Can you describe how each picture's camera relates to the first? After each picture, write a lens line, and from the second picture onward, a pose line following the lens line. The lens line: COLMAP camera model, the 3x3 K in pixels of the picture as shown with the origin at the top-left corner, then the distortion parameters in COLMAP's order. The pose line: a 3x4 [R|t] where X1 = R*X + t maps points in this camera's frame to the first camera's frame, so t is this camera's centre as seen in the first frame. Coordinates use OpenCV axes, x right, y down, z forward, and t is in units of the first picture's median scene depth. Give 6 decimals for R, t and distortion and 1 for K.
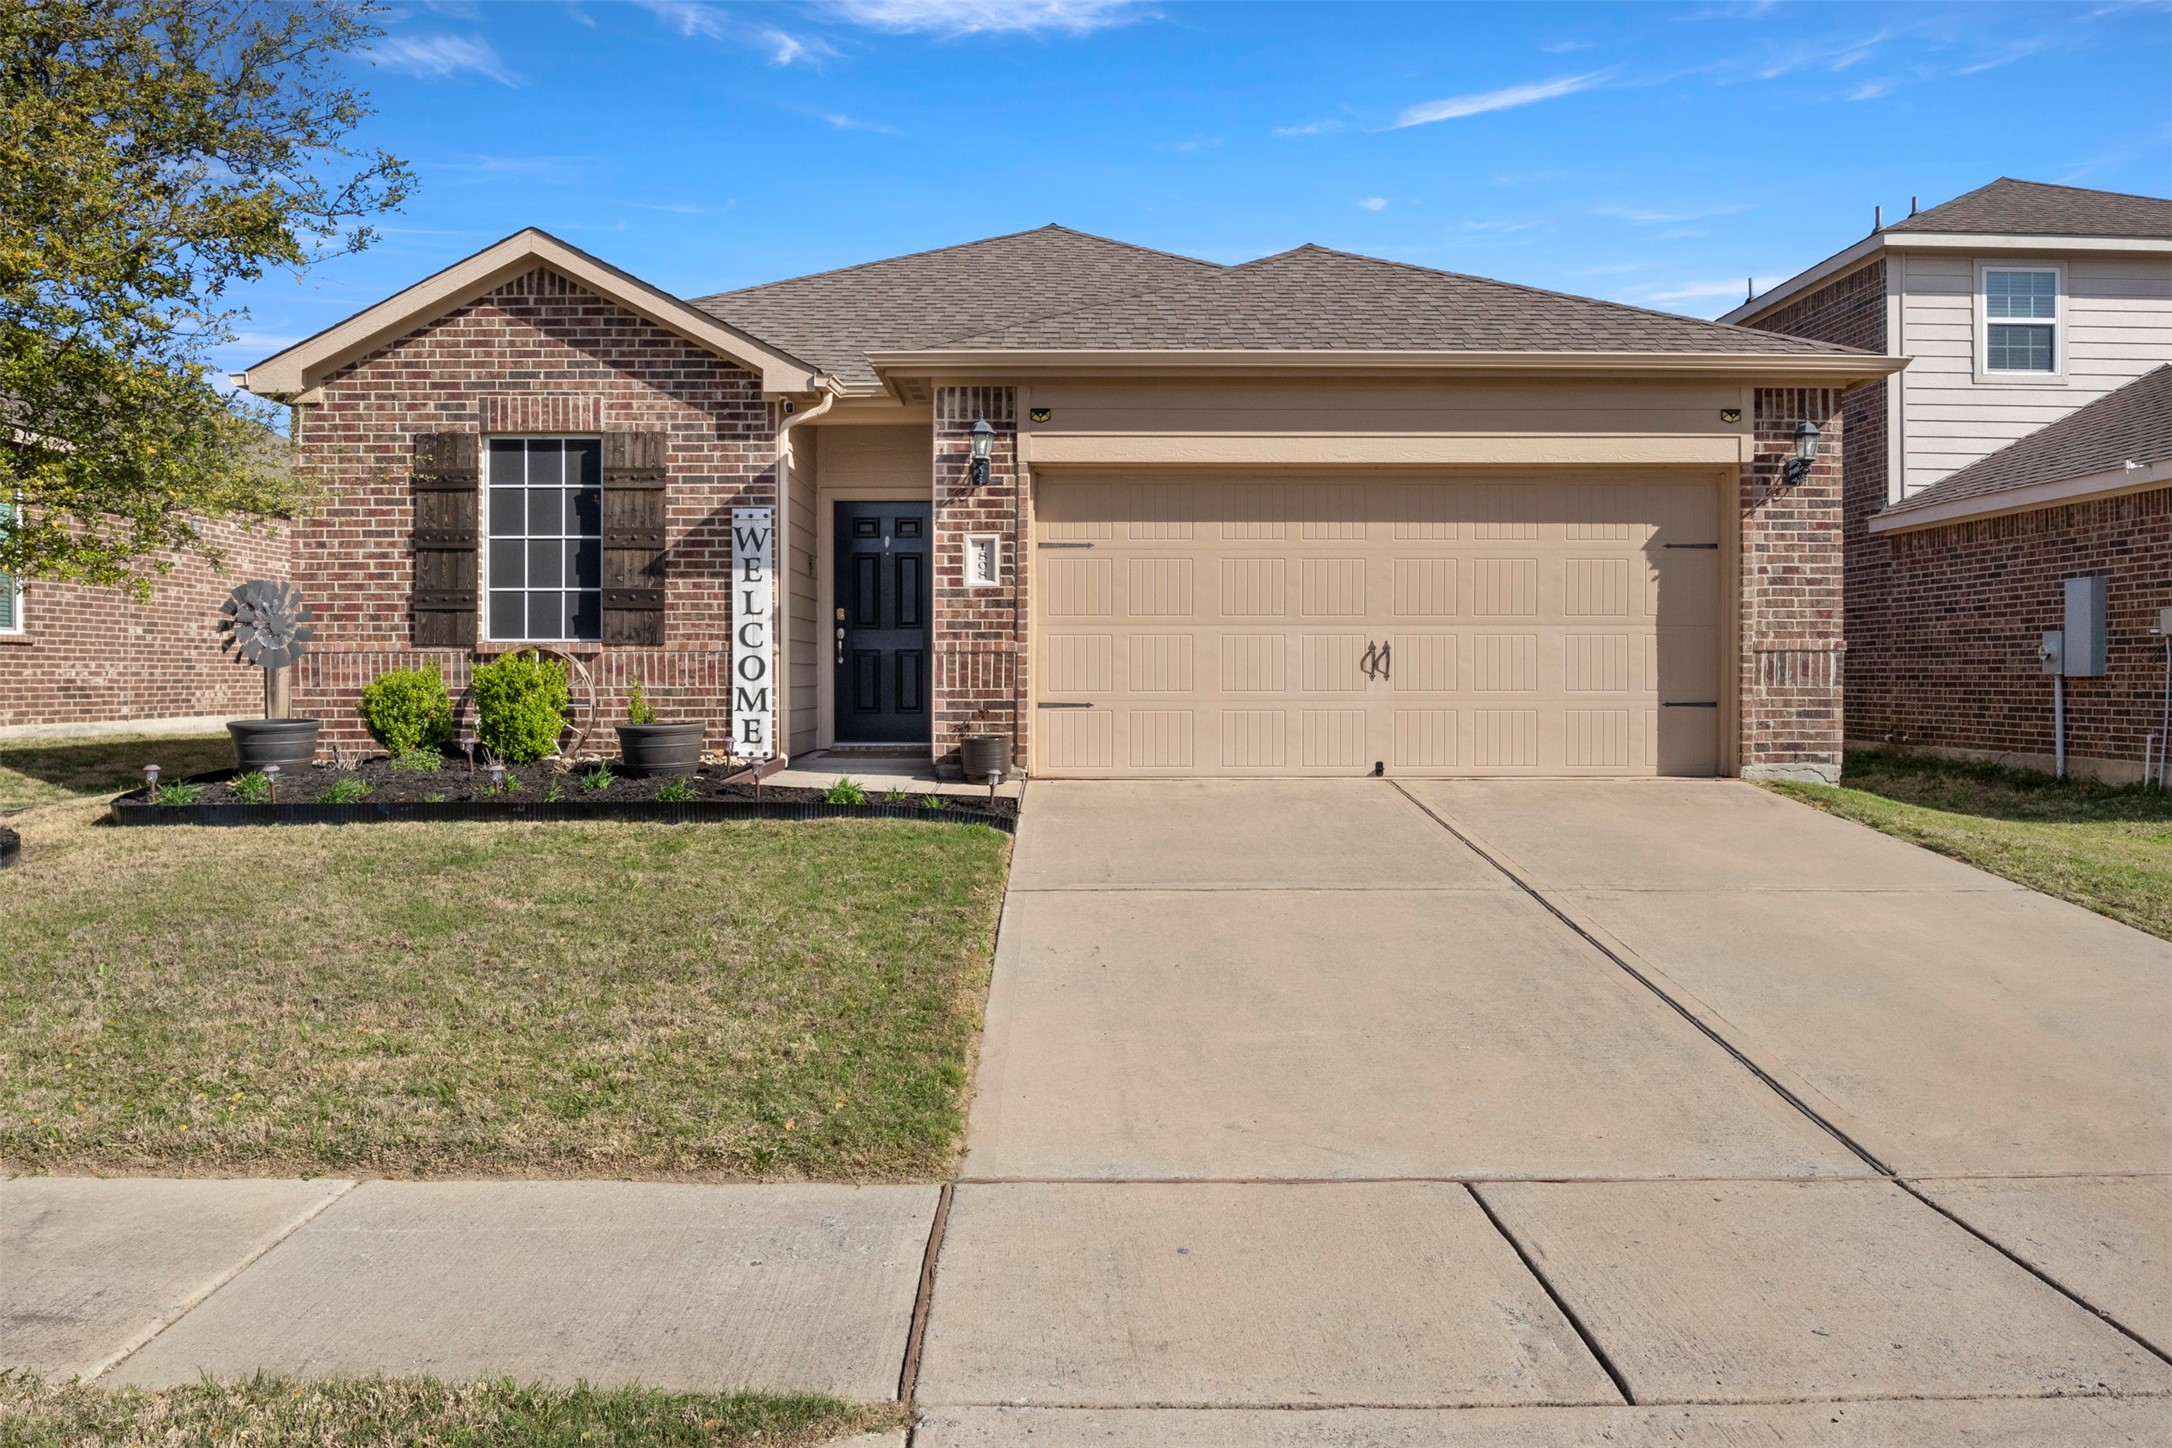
lens RADIAL K [[1575.5, 0, 1078.0], [0, 1575.5, 689.6], [0, 0, 1]] dist [-0.011602, -0.001374]
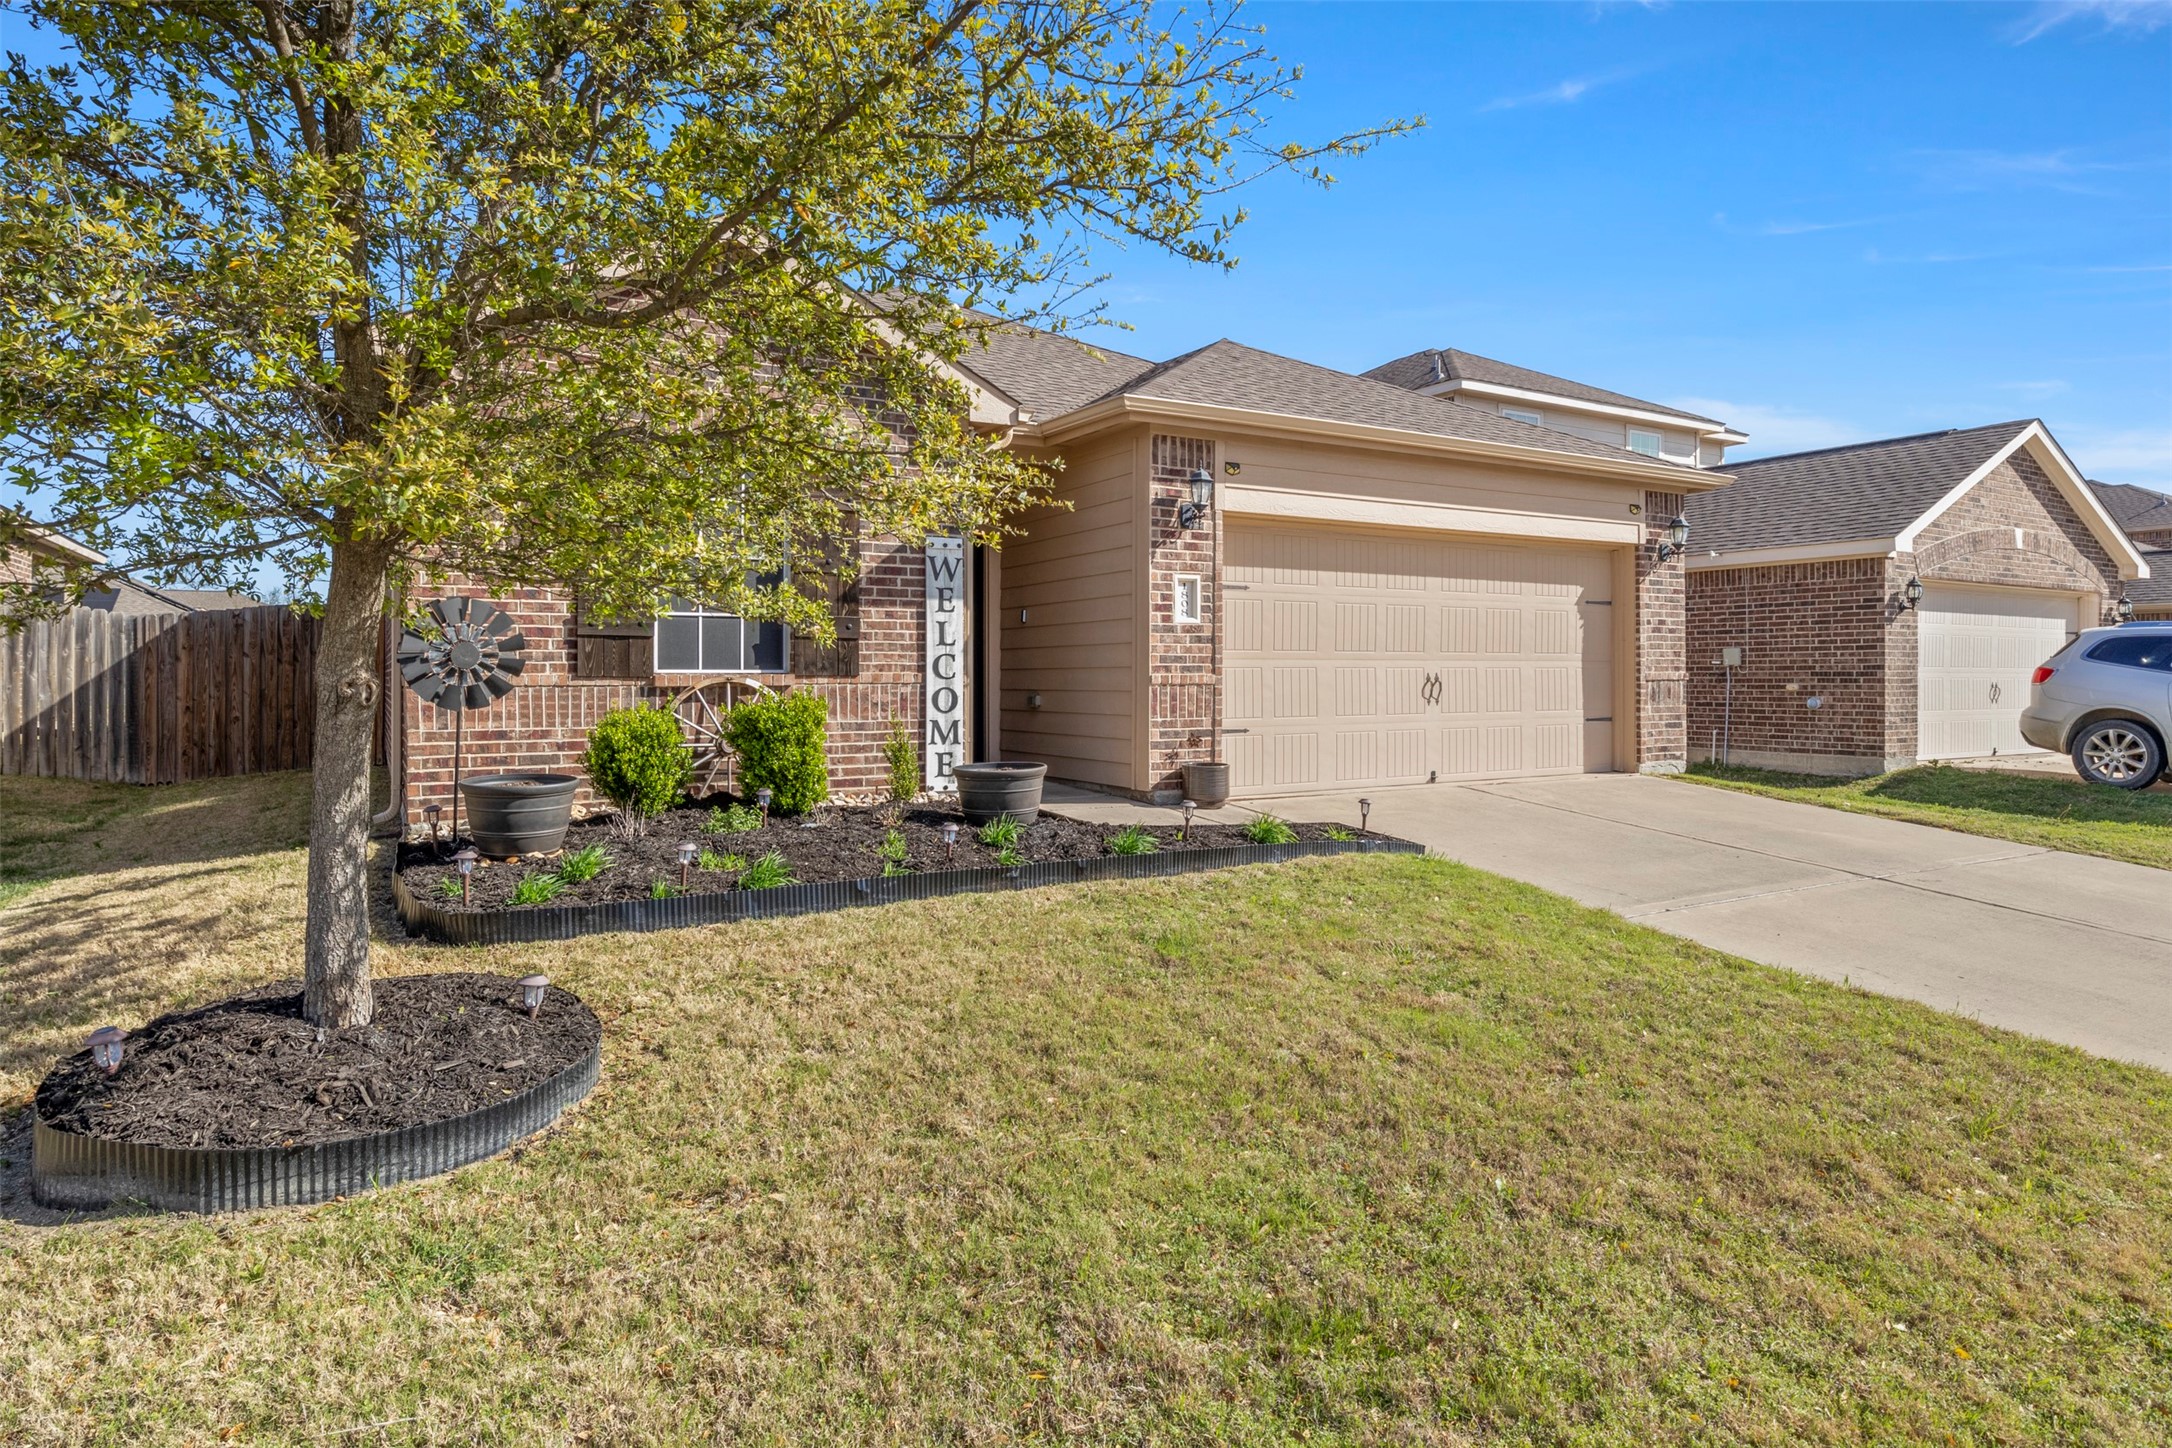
lens RADIAL K [[1252.4, 0, 1086.4], [0, 1252.4, 671.0], [0, 0, 1]] dist [-0.002876, -0.000205]
pose [[0.866109, 0.000312, 0.499855, -0.521550], [0.005642, 0.999930, -0.010400, -0.023245], [-0.499823, 0.011828, 0.866047, 0.281075]]
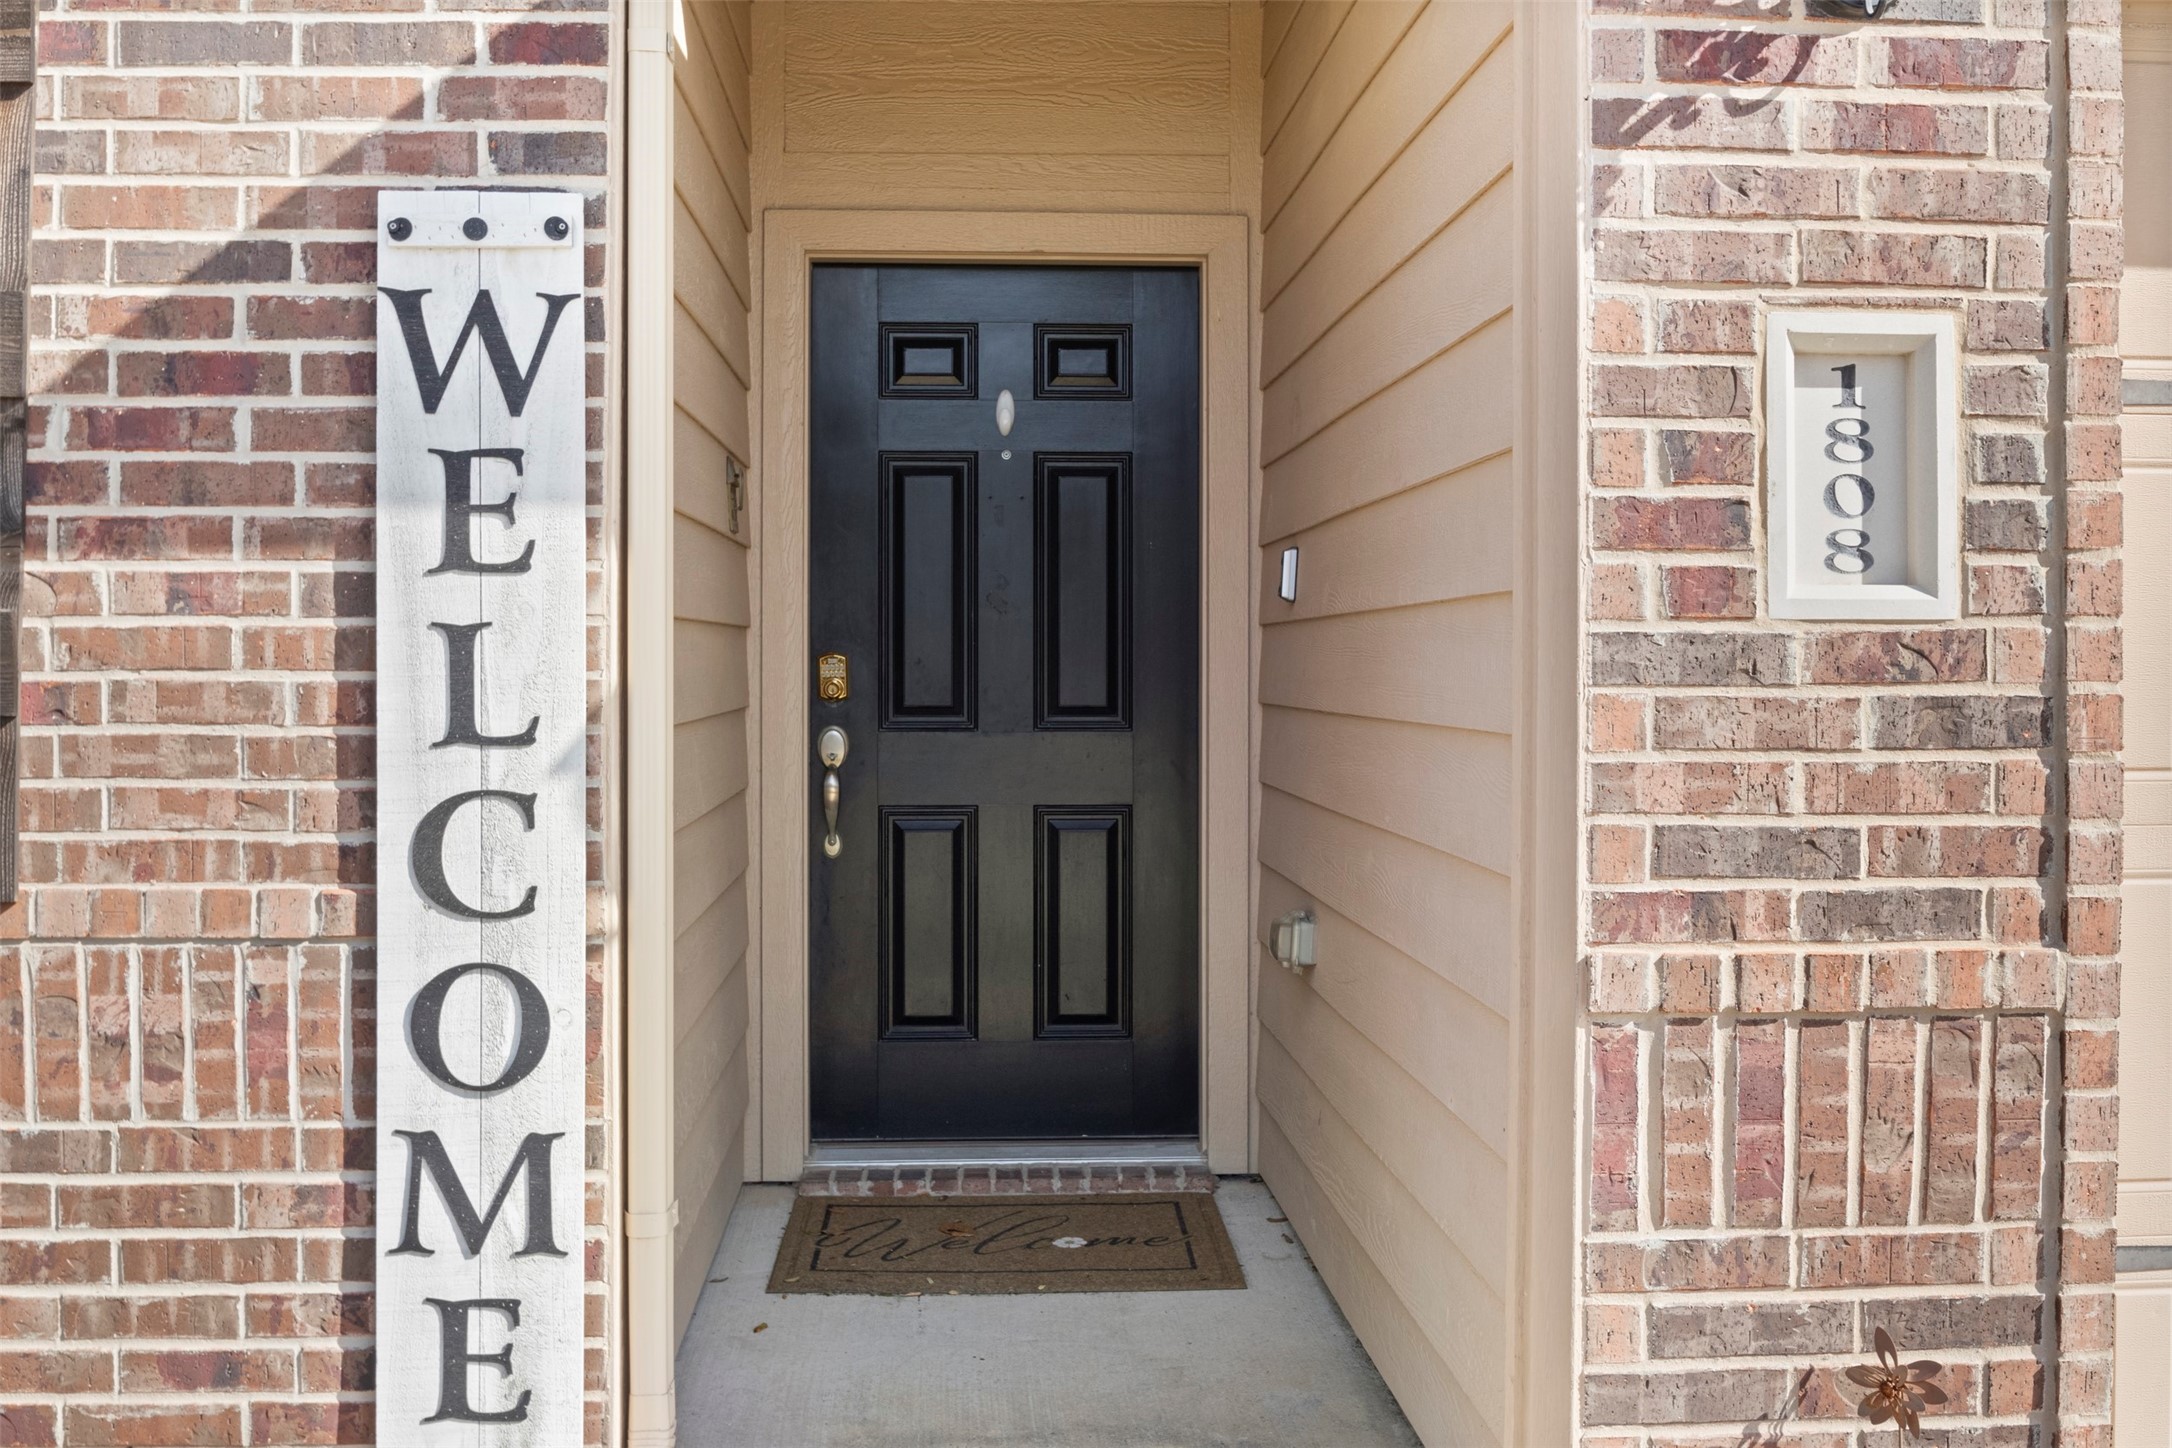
lens RADIAL K [[2040.9, 0, 1093.5], [0, 2040.9, 635.0], [0, 0, 1]] dist [-0.044445, -0.006474]
pose [[0.998197, 0.002578, 0.059967, -0.148115], [-0.001619, 0.999870, -0.016045, -0.057497], [-0.060001, 0.015919, 0.998071, 0.752043]]
